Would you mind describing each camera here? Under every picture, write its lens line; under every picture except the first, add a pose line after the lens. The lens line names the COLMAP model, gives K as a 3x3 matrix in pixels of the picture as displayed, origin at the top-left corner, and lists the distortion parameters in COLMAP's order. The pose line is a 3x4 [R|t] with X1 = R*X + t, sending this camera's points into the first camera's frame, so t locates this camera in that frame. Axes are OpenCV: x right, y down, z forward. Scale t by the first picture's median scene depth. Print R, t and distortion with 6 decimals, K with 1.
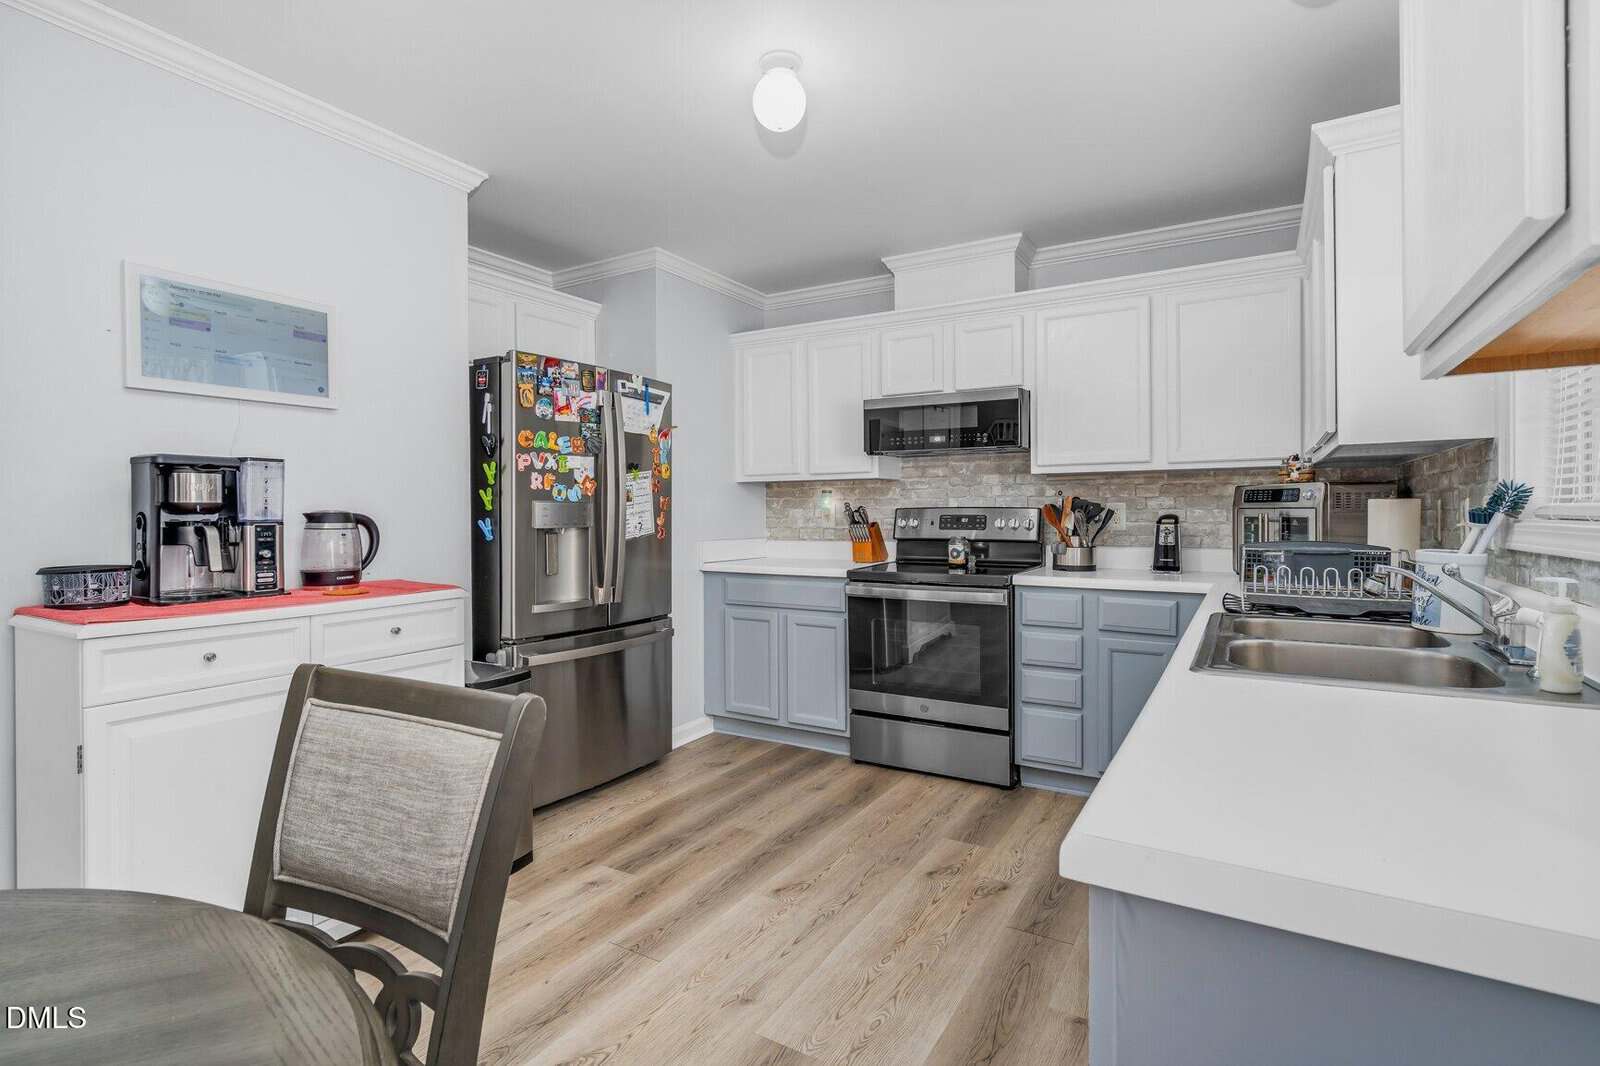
lens RADIAL K [[770.5, 0, 783.5], [0, 770.5, 520.9], [0, 0, 1]] dist [-0.005219, 0.001739]
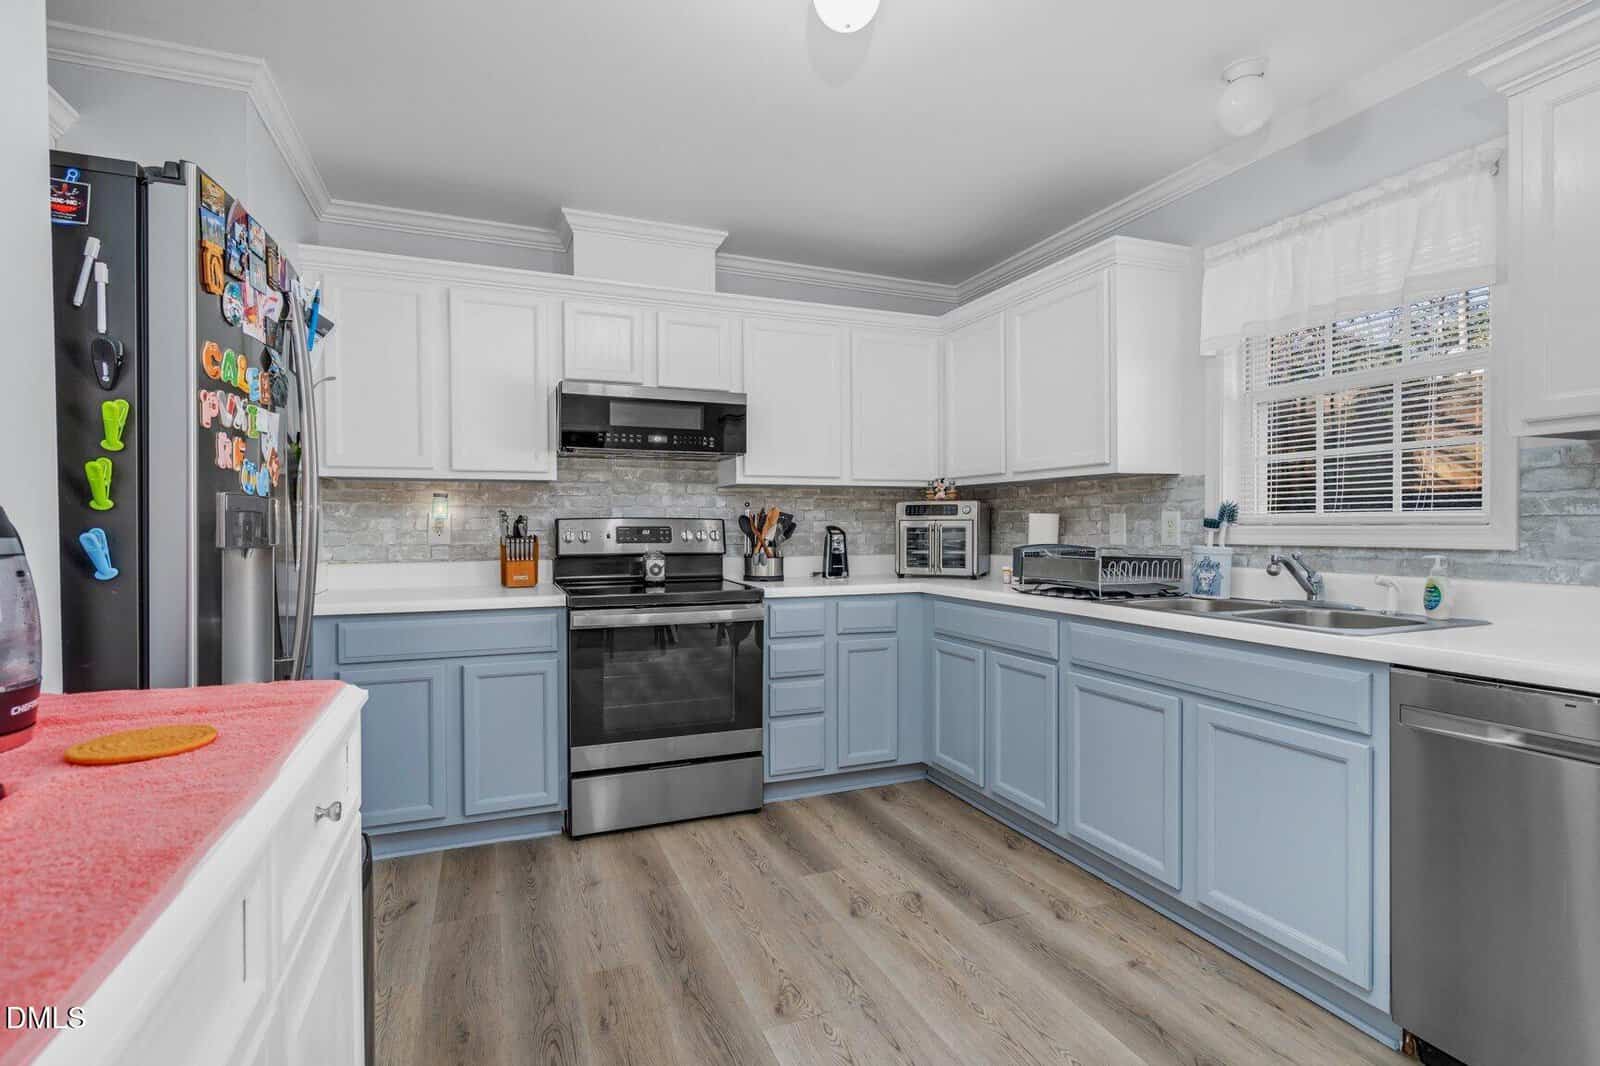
lens RADIAL K [[770.5, 0, 802.2], [0, 770.5, 539.0], [0, 0, 1]] dist [-0.005219, 0.001739]
pose [[0.600568, -0.010788, 0.799501, -0.429268], [0.009666, 0.999934, 0.006232, 0.003471], [-0.799515, 0.003985, 0.600632, 0.370011]]
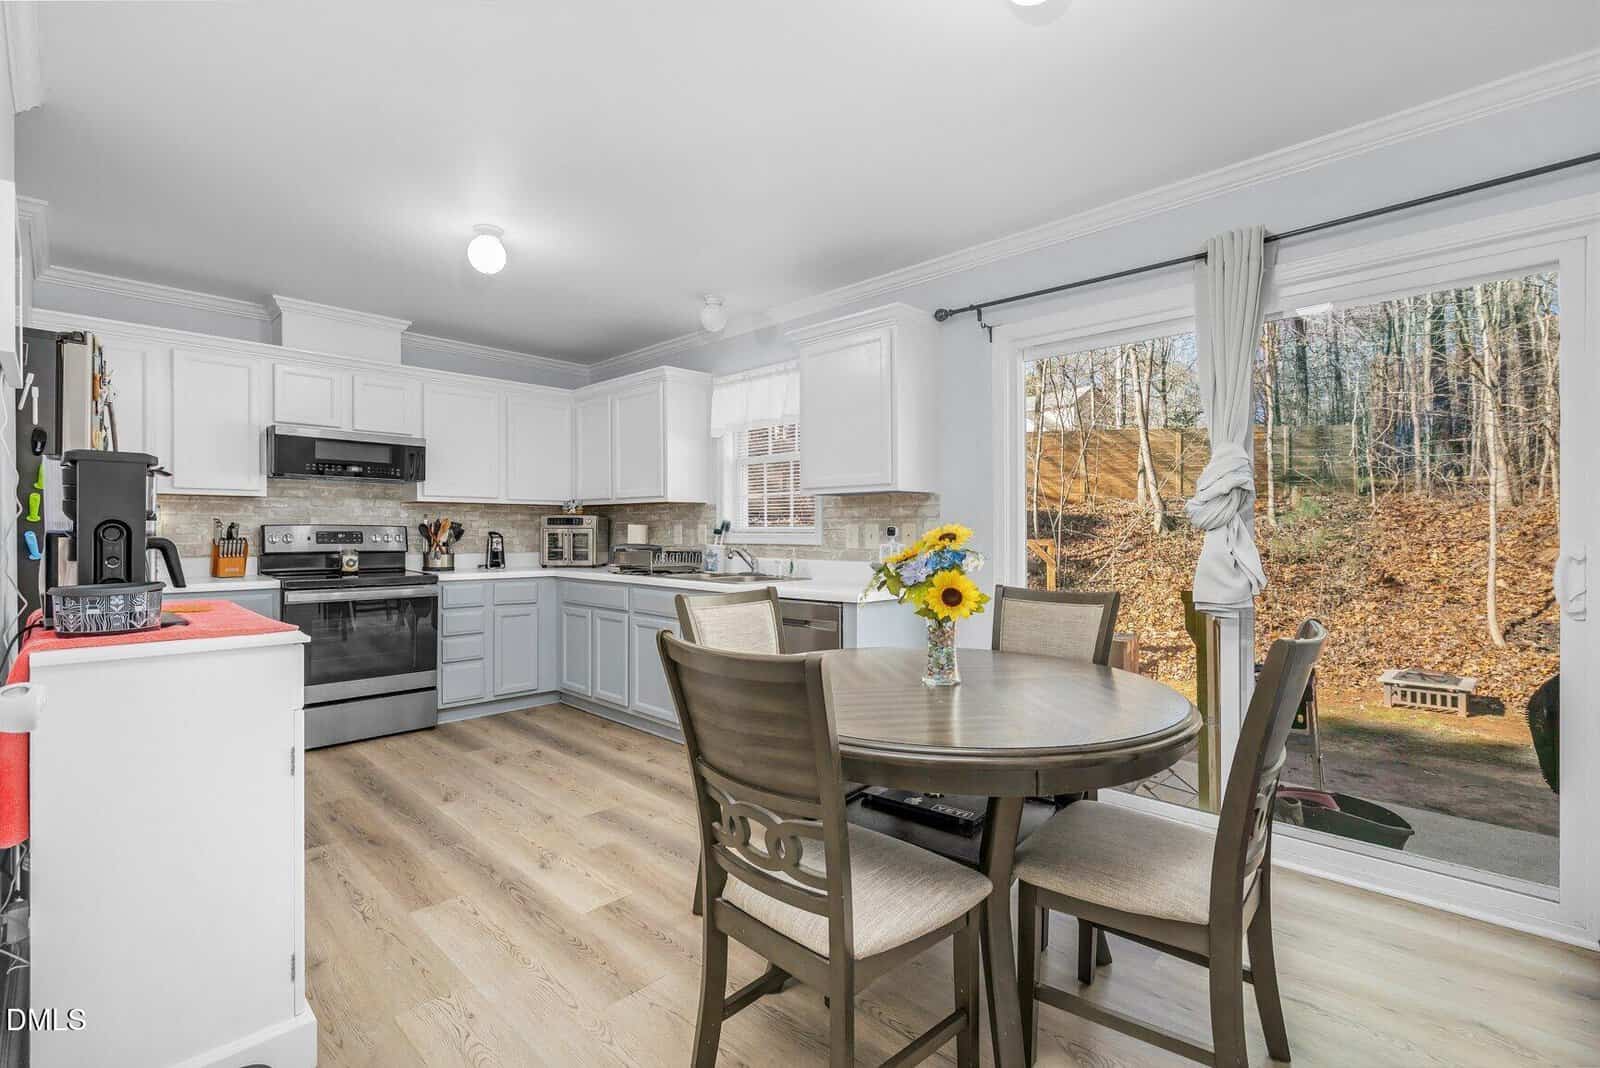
lens RADIAL K [[724.4, 0, 796.7], [0, 724.4, 535.2], [0, 0, 1]] dist [-0.002081, 0.000980]
pose [[0.234820, 0.000713, 0.972039, -0.805648], [0.007368, 0.999970, -0.002514, 0.007358], [-0.972011, 0.007753, 0.234807, 0.052350]]
